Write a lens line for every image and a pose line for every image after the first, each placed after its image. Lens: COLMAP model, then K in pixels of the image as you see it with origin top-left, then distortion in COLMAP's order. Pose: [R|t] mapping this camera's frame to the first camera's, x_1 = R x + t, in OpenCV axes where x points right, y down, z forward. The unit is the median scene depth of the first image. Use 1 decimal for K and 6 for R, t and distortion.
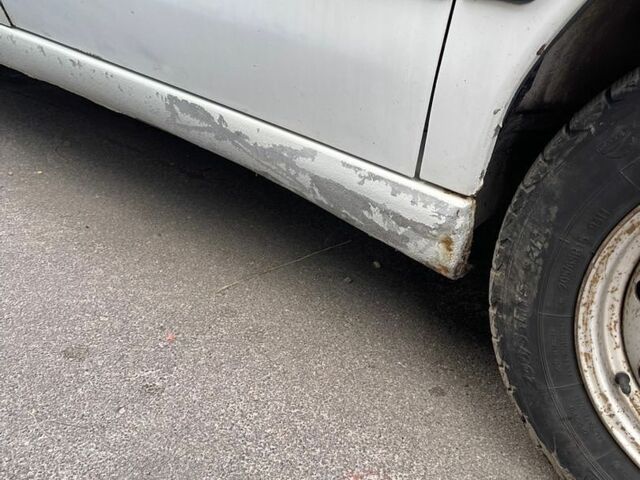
lens RADIAL K [[617.6, 0, 320.0], [0, 617.6, 240.0], [0, 0, 1]] dist [0.003824, 0.015650]
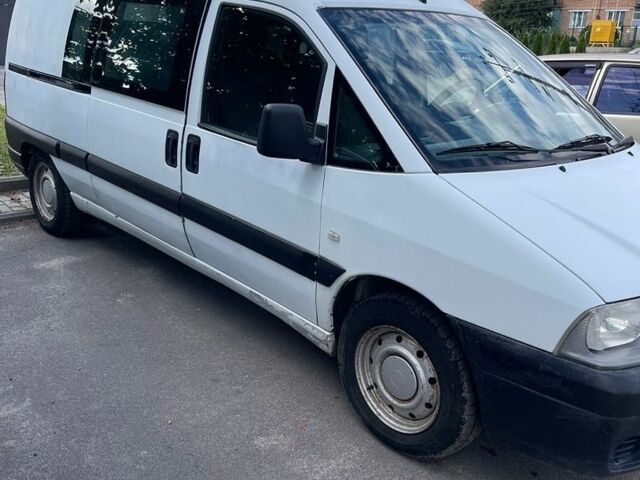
lens RADIAL K [[617.6, 0, 320.0], [0, 617.6, 240.0], [0, 0, 1]] dist [0.003824, 0.015650]
pose [[0.984439, -0.011562, -0.175345, 0.714224], [-0.014213, 0.989326, -0.145026, -0.067730], [0.175150, 0.145262, 0.973767, -2.164955]]
